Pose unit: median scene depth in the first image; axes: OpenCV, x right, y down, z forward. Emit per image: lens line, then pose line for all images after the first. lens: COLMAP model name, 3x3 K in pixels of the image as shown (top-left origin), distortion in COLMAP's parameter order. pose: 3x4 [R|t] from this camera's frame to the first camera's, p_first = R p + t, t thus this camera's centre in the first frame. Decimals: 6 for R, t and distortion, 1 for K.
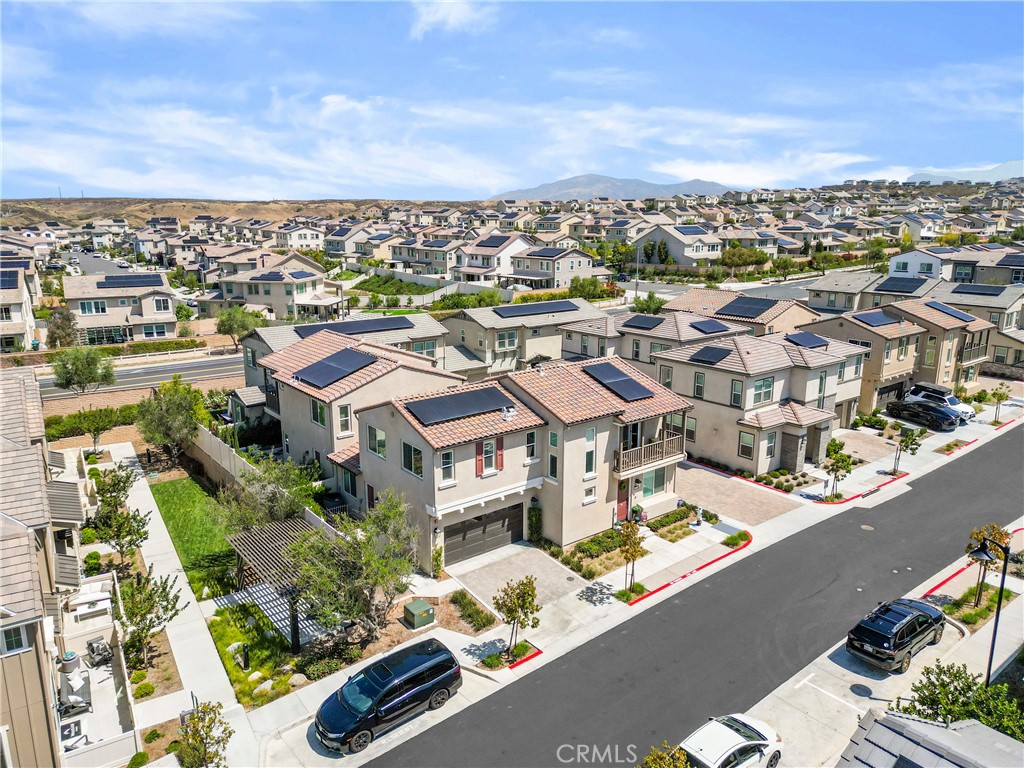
lens RADIAL K [[720.2, 0, 509.2], [0, 720.2, 352.5], [0, 0, 1]] dist [0.036391, -0.026701]
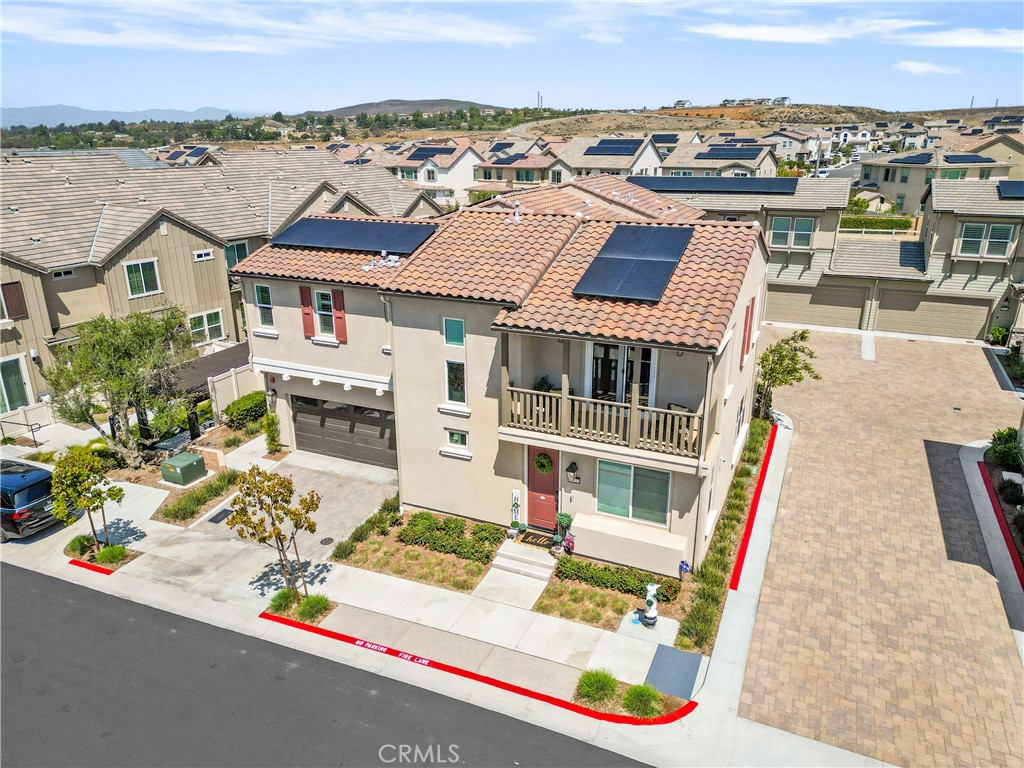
lens RADIAL K [[720.2, 0, 511.4], [0, 720.2, 385.8], [0, 0, 1]] dist [0.036391, -0.026701]
pose [[0.465903, 0.290287, -0.835863, 0.553745], [-0.159974, 0.956721, 0.243092, 0.019075], [0.870254, 0.020459, 0.492178, 0.750807]]
